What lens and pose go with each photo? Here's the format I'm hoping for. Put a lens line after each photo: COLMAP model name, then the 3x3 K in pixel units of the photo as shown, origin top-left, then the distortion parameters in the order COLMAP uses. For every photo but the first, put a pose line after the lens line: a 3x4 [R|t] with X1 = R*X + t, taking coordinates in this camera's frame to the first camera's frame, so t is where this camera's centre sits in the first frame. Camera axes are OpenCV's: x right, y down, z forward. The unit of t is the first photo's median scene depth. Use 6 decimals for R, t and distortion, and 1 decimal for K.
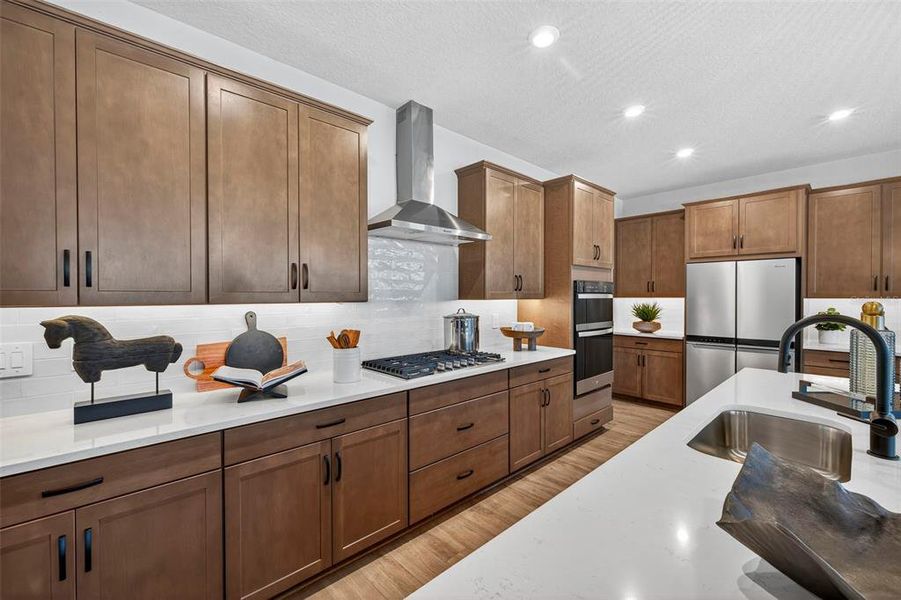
lens RADIAL K [[376.4, 0, 447.0], [0, 376.4, 299.6], [0, 0, 1]] dist [0.000684, -0.000118]
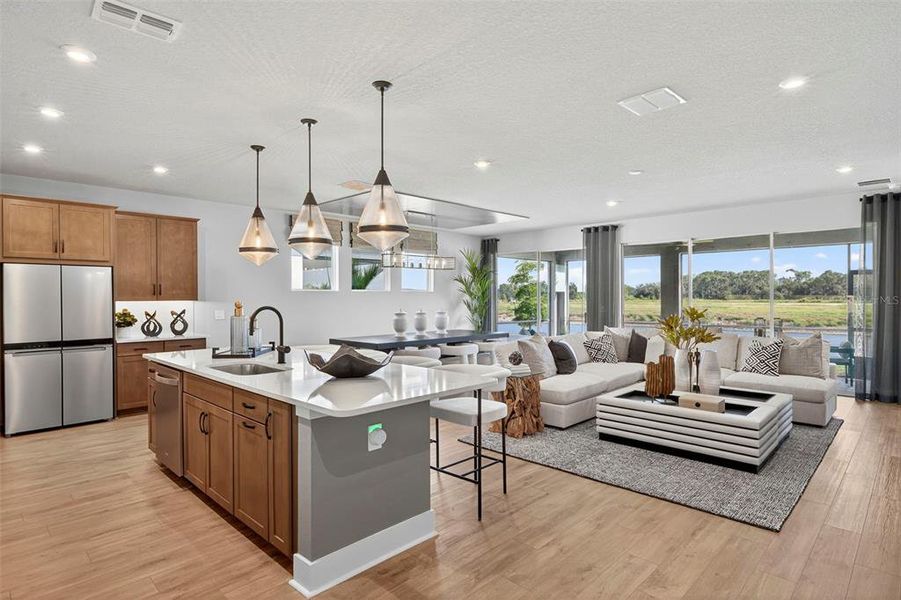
lens RADIAL K [[477.4, 0, 445.1], [0, 477.4, 298.0], [0, 0, 1]] dist [0.002240, -0.000552]
pose [[-0.047720, -0.001054, 0.998860, -0.823679], [0.015101, 0.999884, 0.001776, 0.000300], [-0.998747, 0.015169, -0.047699, 0.030373]]
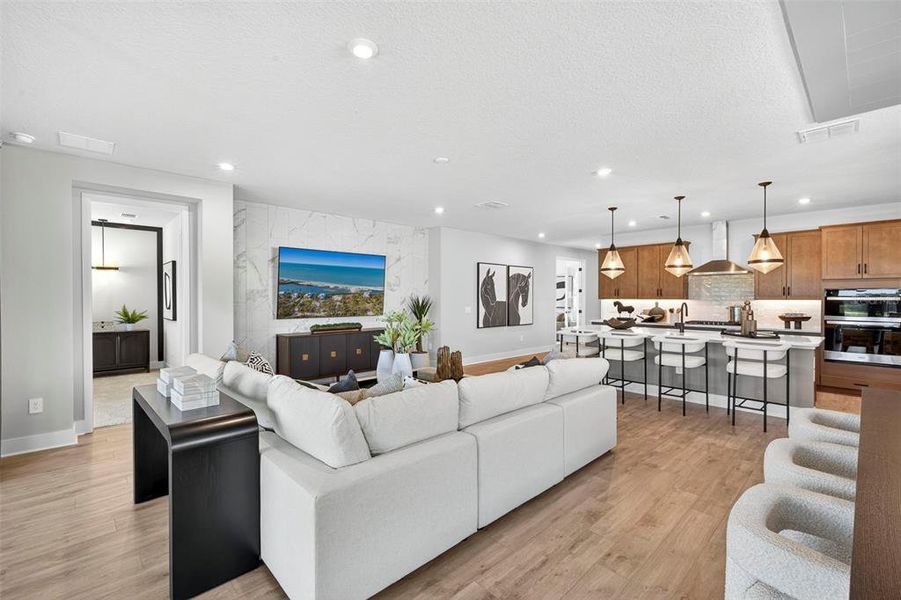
lens RADIAL K [[393.9, 0, 447.4], [0, 393.9, 301.1], [0, 0, 1]] dist [0.002132, 0.000303]
pose [[0.016876, 0.013078, -0.999772, 2.500966], [-0.010701, 0.999860, 0.012899, -0.002494], [0.999800, 0.010481, 0.017013, -0.839648]]
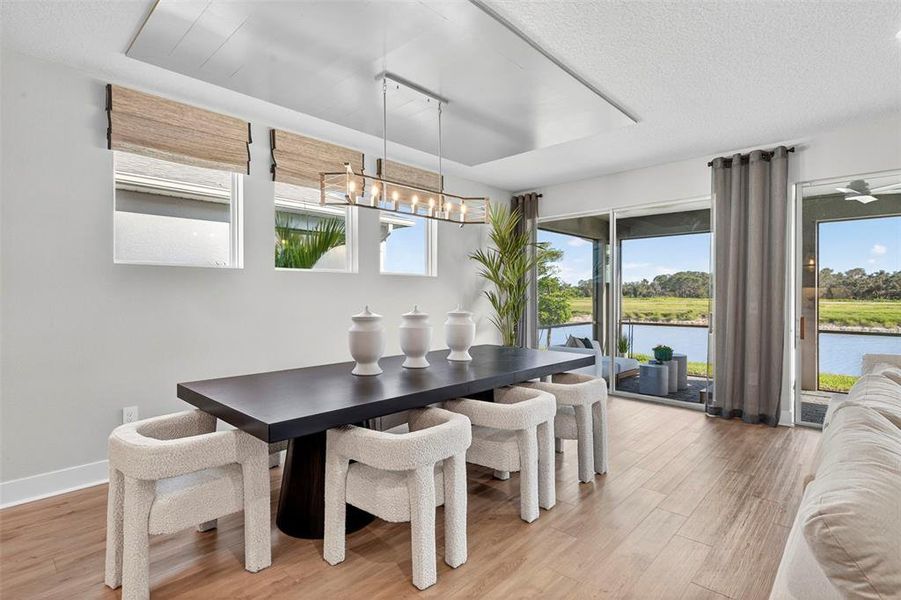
lens RADIAL K [[442.4, 0, 444.7], [0, 442.4, 298.9], [0, 0, 1]] dist [-0.000244, -0.000320]
pose [[-0.065064, -0.007740, 0.997851, 0.858926], [0.012238, 0.999889, 0.008554, 0.039071], [-0.997806, 0.012769, -0.064962, 0.037983]]
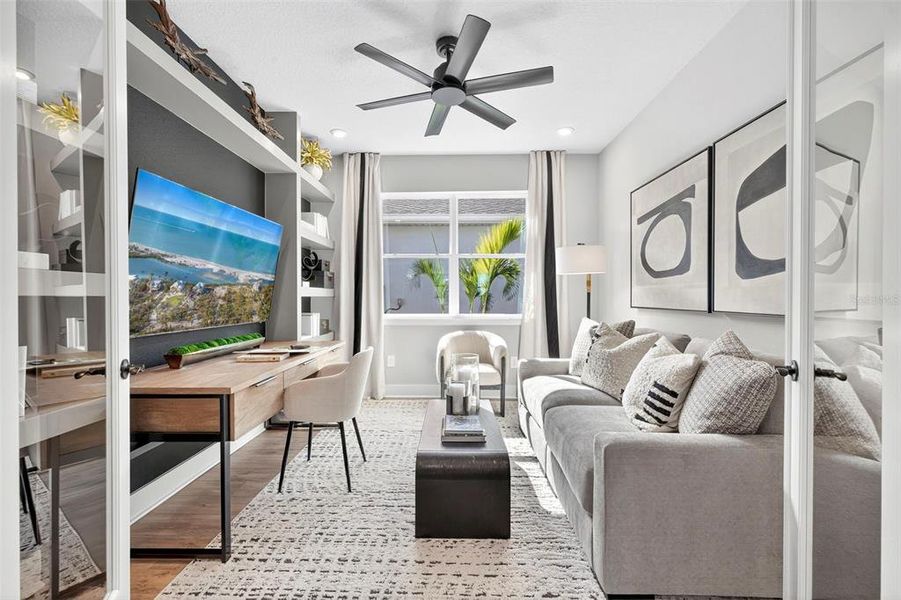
lens RADIAL K [[376.4, 0, 447.0], [0, 376.4, 299.6], [0, 0, 1]] dist [0.000684, -0.000118]
pose [[0.720644, 0.007031, -0.693270, 1.473235], [-0.009393, 0.999956, 0.000378, 0.033325], [0.693242, 0.006239, 0.720678, -1.815849]]
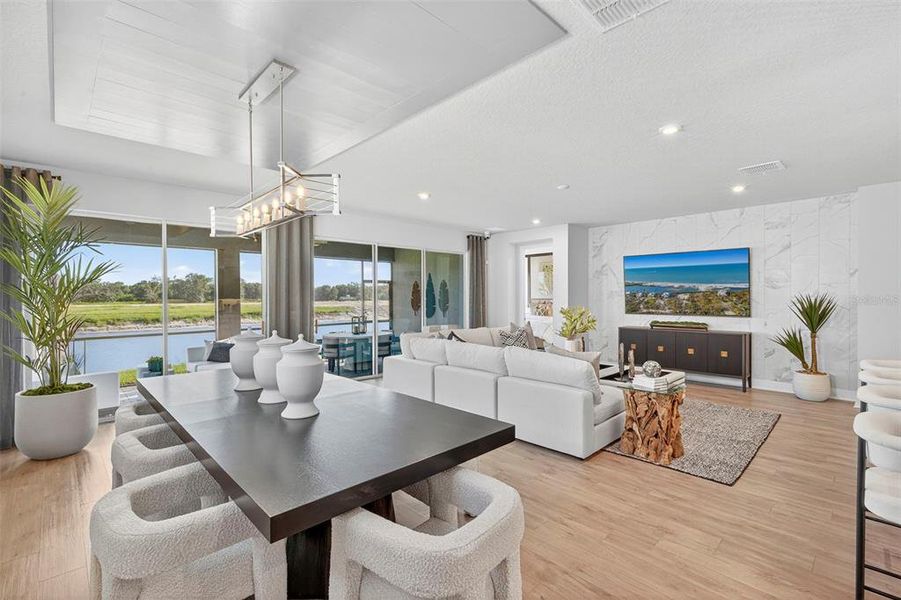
lens RADIAL K [[403.6, 0, 445.6], [0, 403.6, 300.6], [0, 0, 1]] dist [0.006223, 0.000249]
pose [[-0.999838, 0.006362, -0.016858, 1.637775], [0.006001, 0.999753, 0.021383, -0.021723], [0.016990, 0.021278, -0.999629, 0.987993]]
